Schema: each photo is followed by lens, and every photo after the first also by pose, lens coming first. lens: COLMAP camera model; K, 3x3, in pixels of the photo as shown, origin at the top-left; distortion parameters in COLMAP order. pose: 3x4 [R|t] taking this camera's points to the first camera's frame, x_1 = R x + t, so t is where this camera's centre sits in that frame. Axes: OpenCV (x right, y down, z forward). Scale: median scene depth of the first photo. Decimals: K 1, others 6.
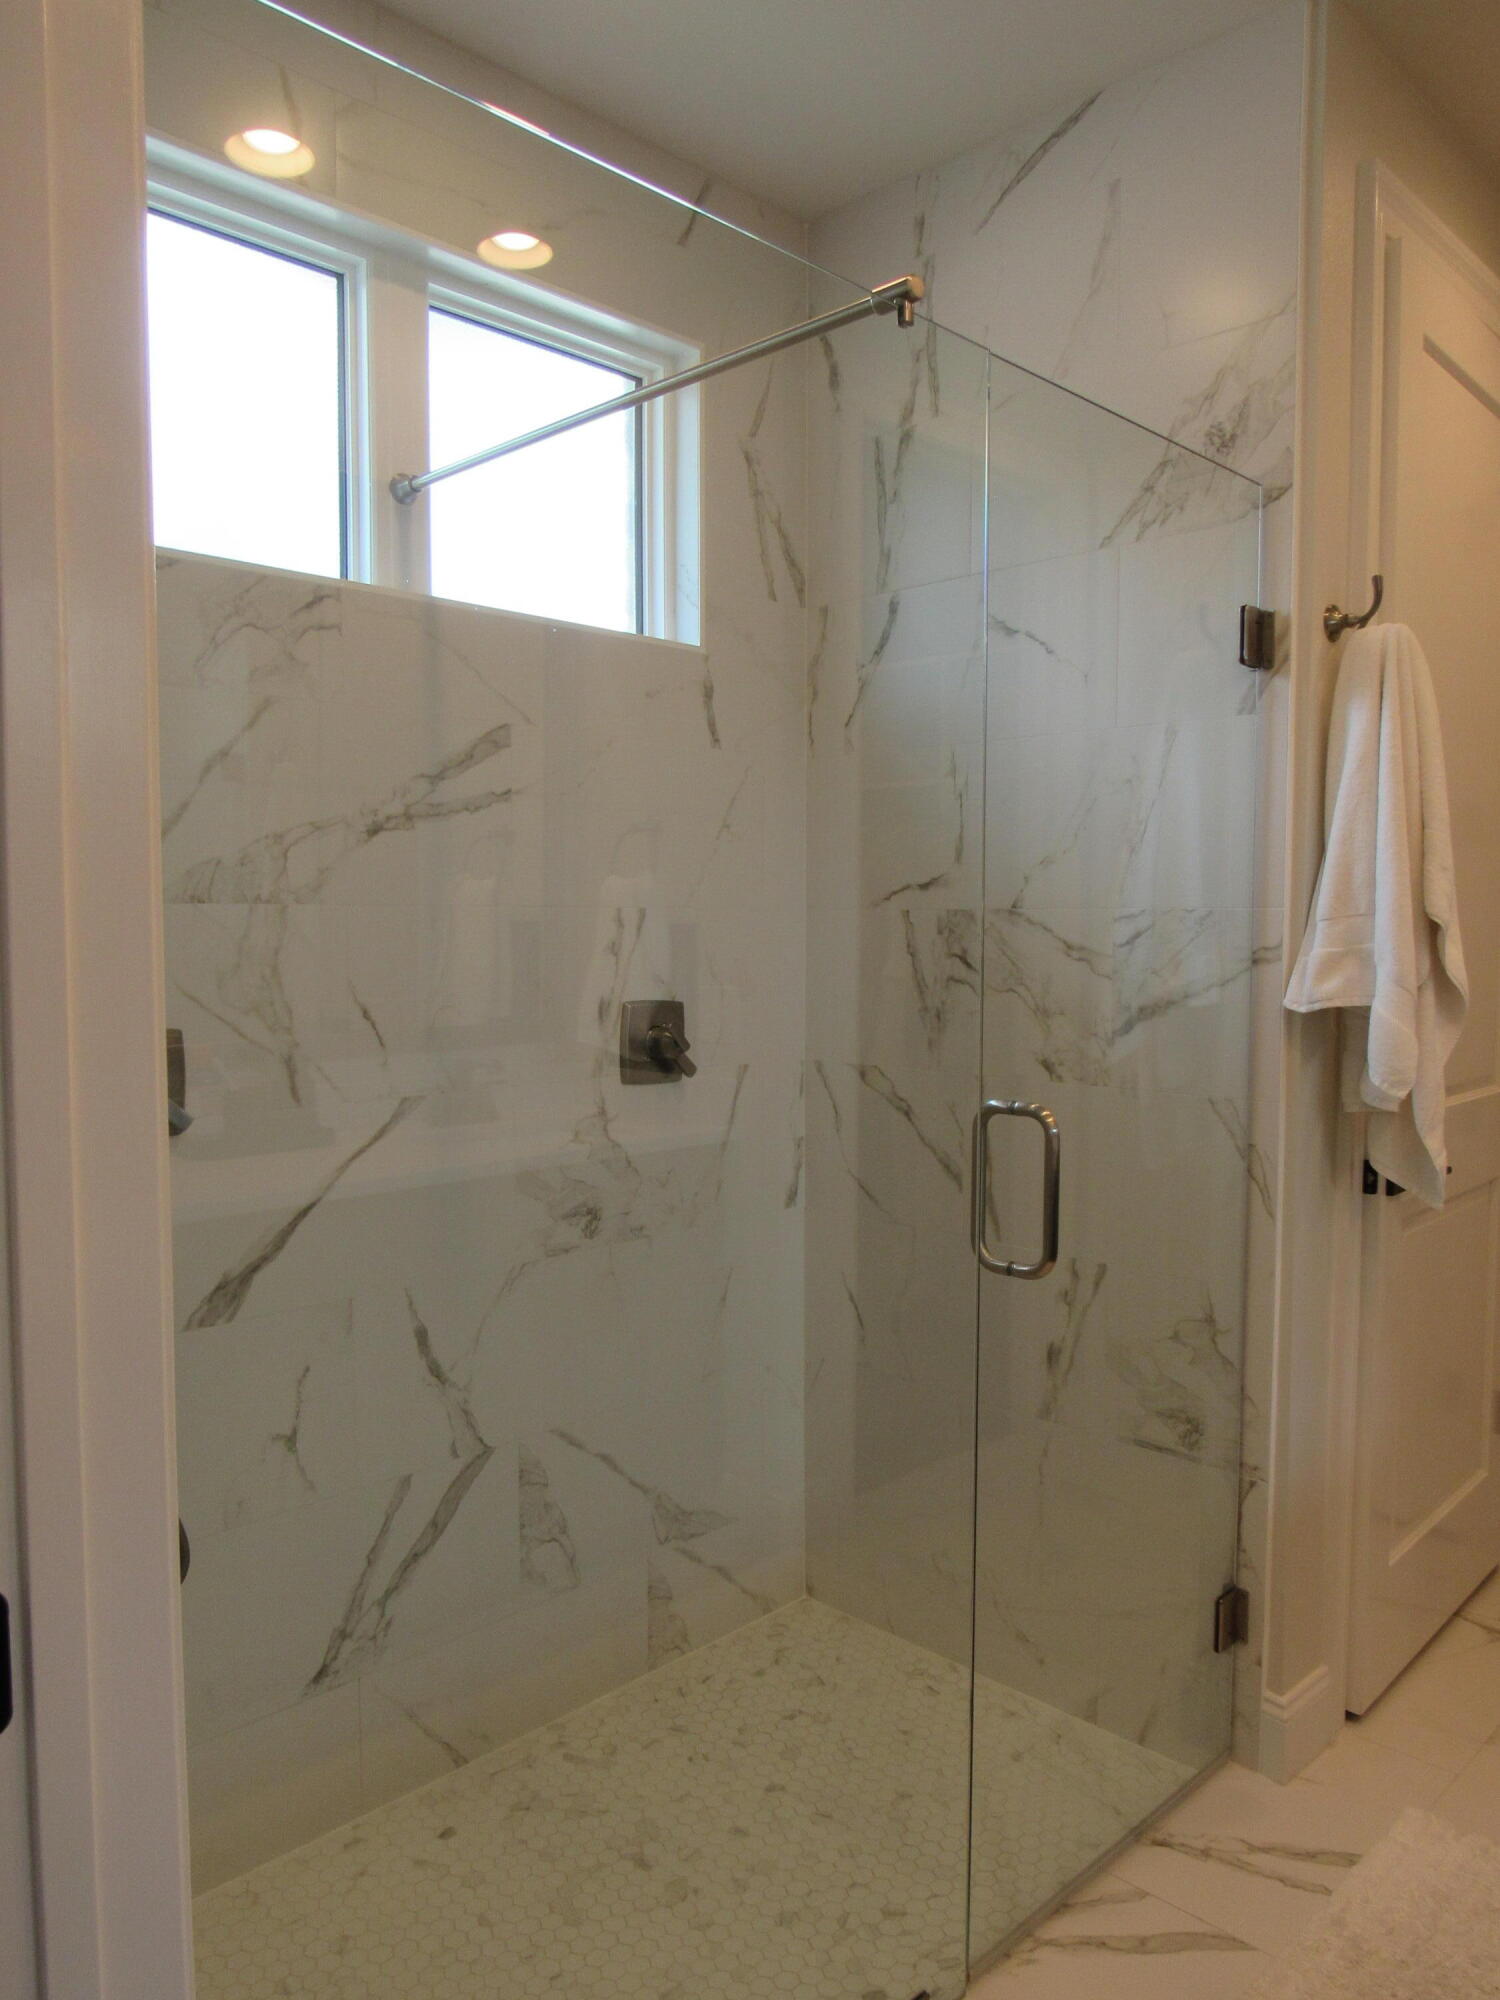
lens RADIAL K [[1441.0, 0, 750.0], [0, 1441.0, 1000.0], [0, 0, 1]] dist [-0.023729, 0.002251]
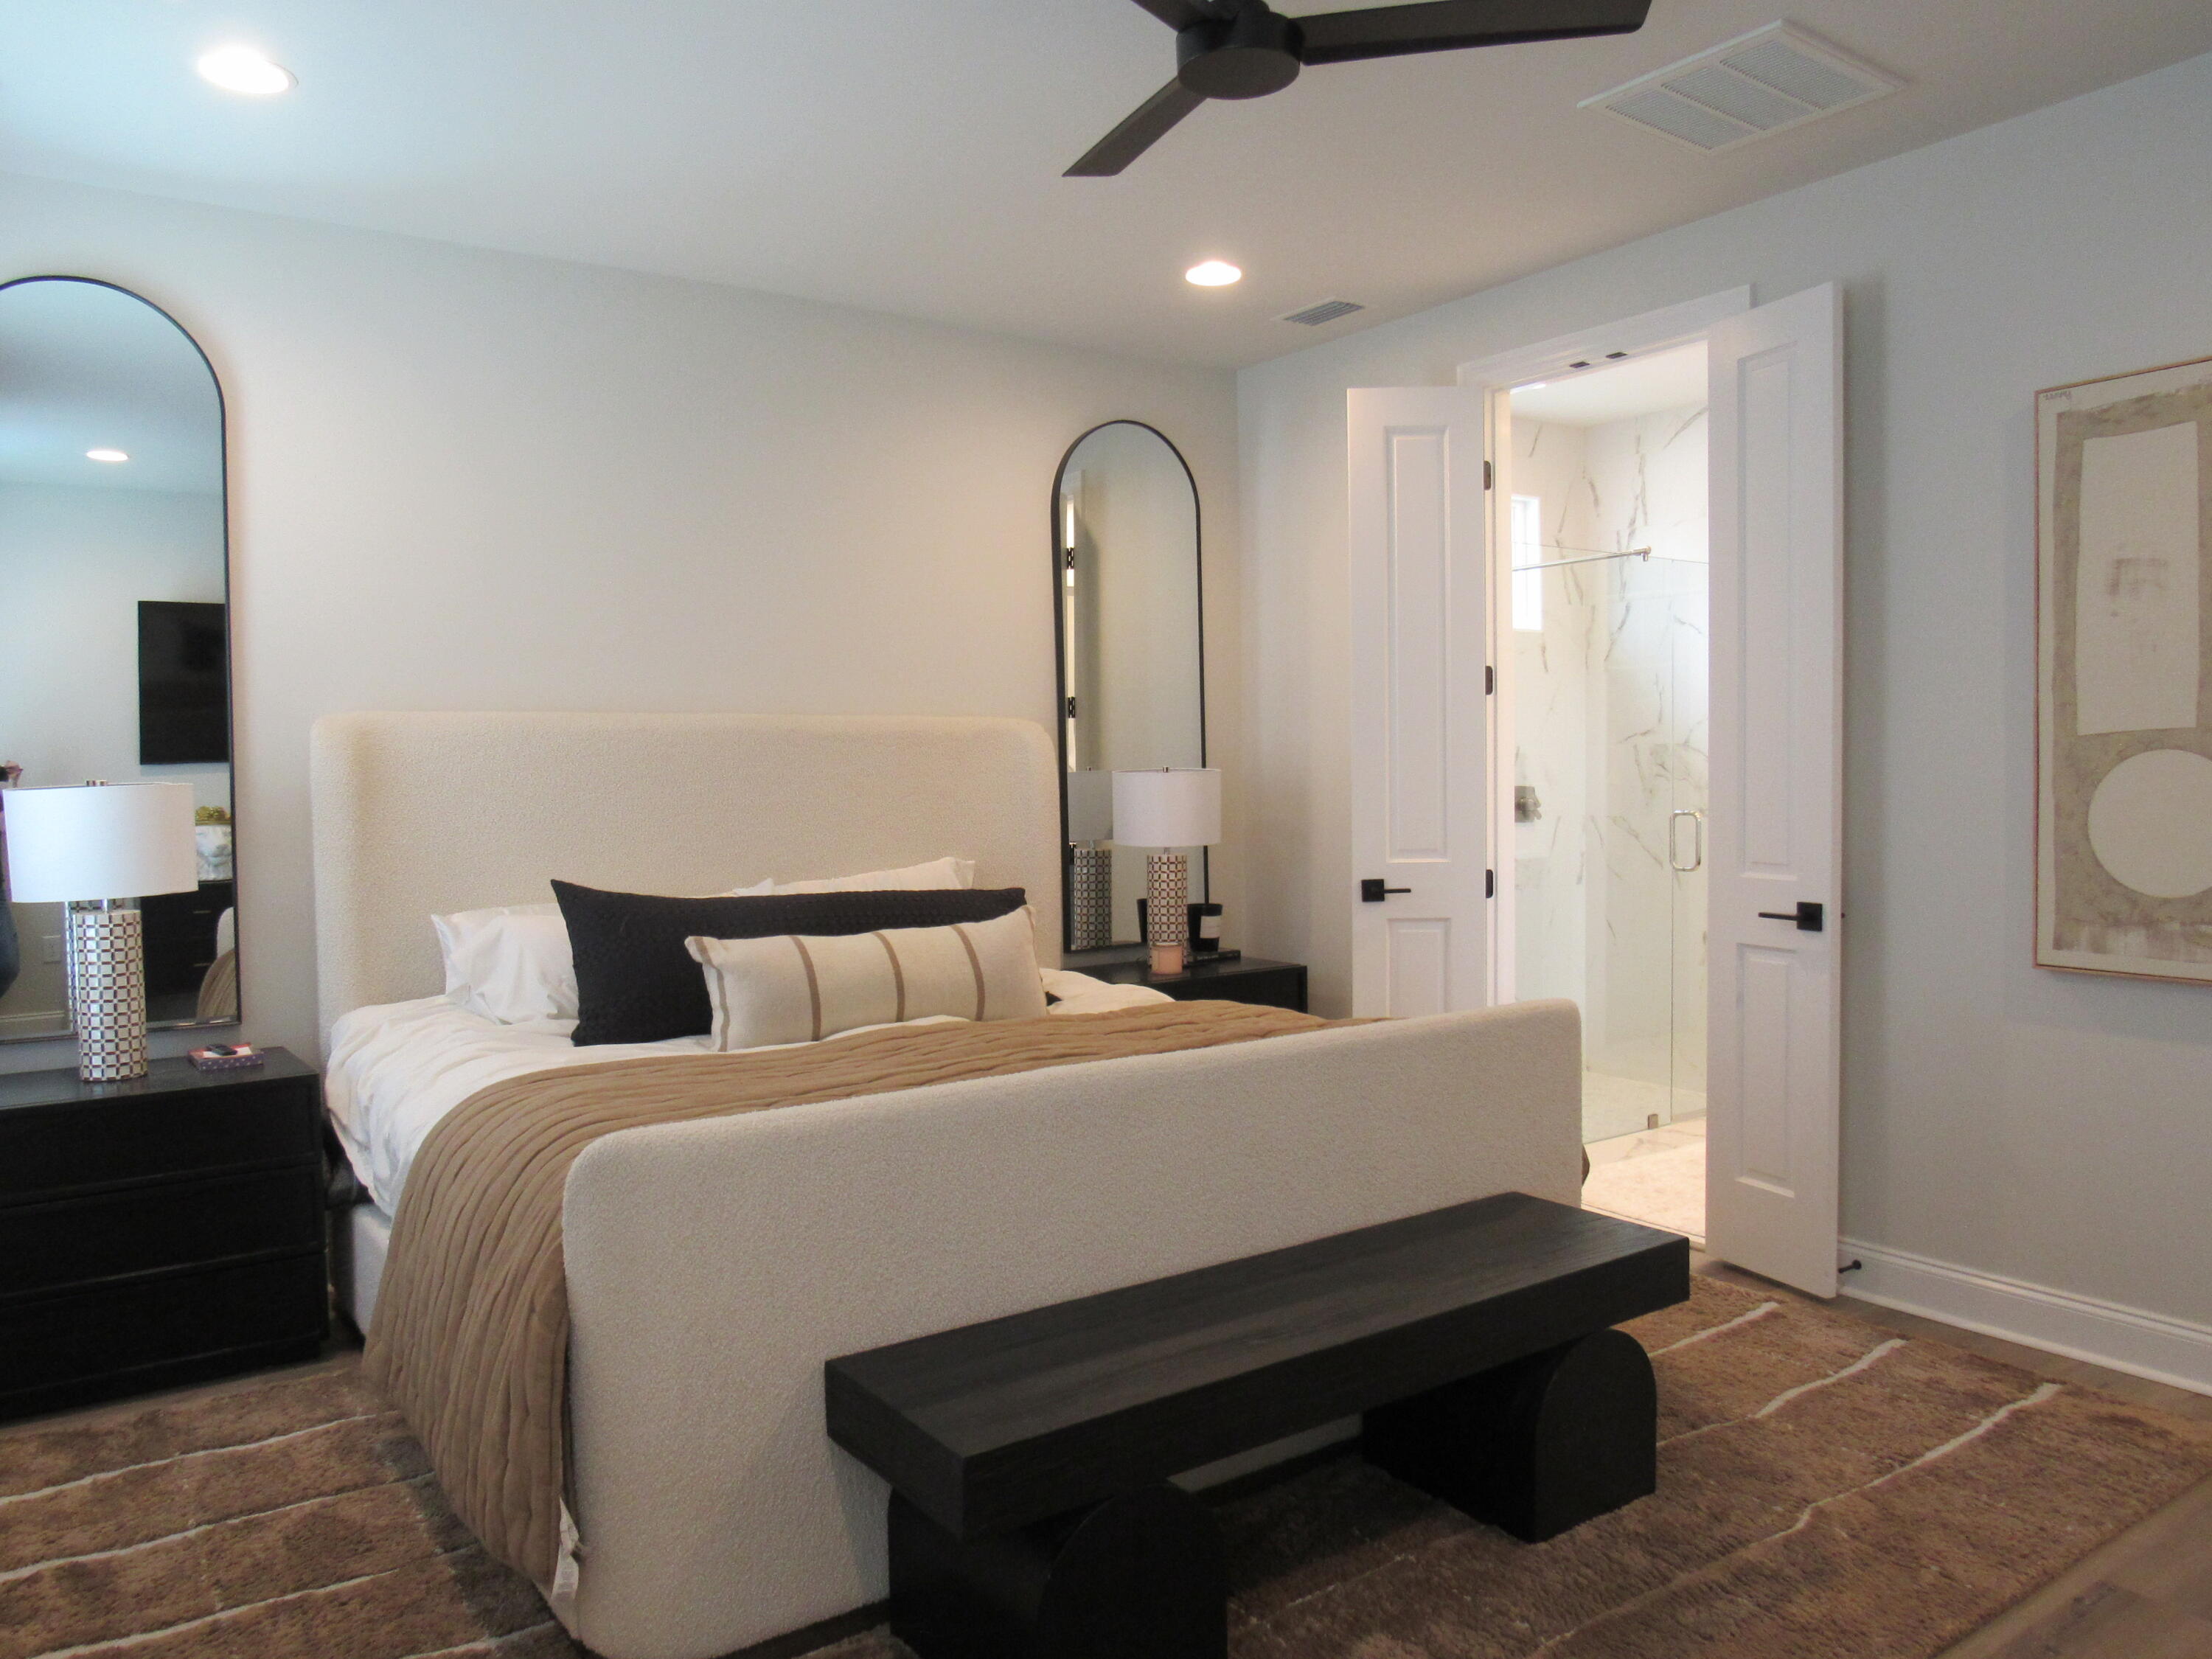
lens RADIAL K [[1584.2, 0, 1106.0], [0, 1584.2, 829.5], [0, 0, 1]] dist [-0.046301, 0.001683]
pose [[0.983723, -0.008836, -0.179473, -0.260027], [0.005639, 0.999816, -0.018315, 0.108779], [0.179602, 0.017005, 0.983592, -1.537217]]
